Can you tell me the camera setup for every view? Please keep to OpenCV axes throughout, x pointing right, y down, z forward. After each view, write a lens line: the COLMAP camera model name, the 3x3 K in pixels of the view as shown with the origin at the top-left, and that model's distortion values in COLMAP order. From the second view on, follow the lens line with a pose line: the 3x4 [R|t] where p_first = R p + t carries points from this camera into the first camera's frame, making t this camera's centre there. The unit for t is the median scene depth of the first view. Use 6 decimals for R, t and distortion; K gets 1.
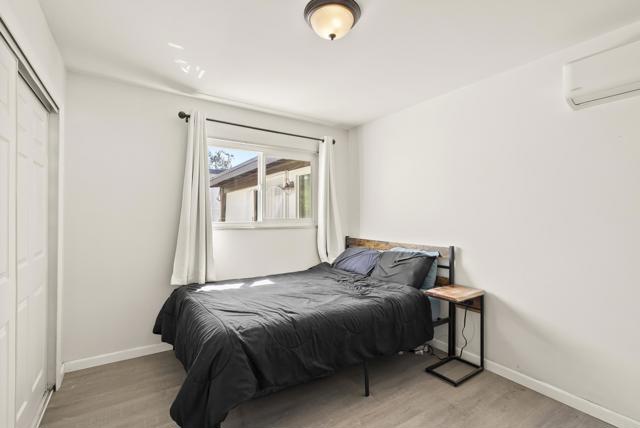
lens RADIAL K [[292.7, 0, 323.8], [0, 292.7, 213.1], [0, 0, 1]] dist [0.000121, -0.000059]
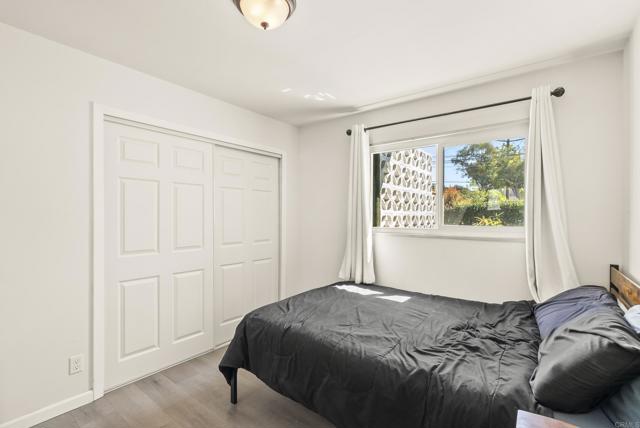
lens RADIAL K [[292.7, 0, 319.0], [0, 292.7, 216.6], [0, 0, 1]] dist [0.000121, -0.000059]
pose [[0.307261, 0.001754, -0.951624, 0.560709], [-0.007844, 0.999969, -0.000689, -0.001973], [0.951593, 0.007676, 0.307265, 0.522573]]
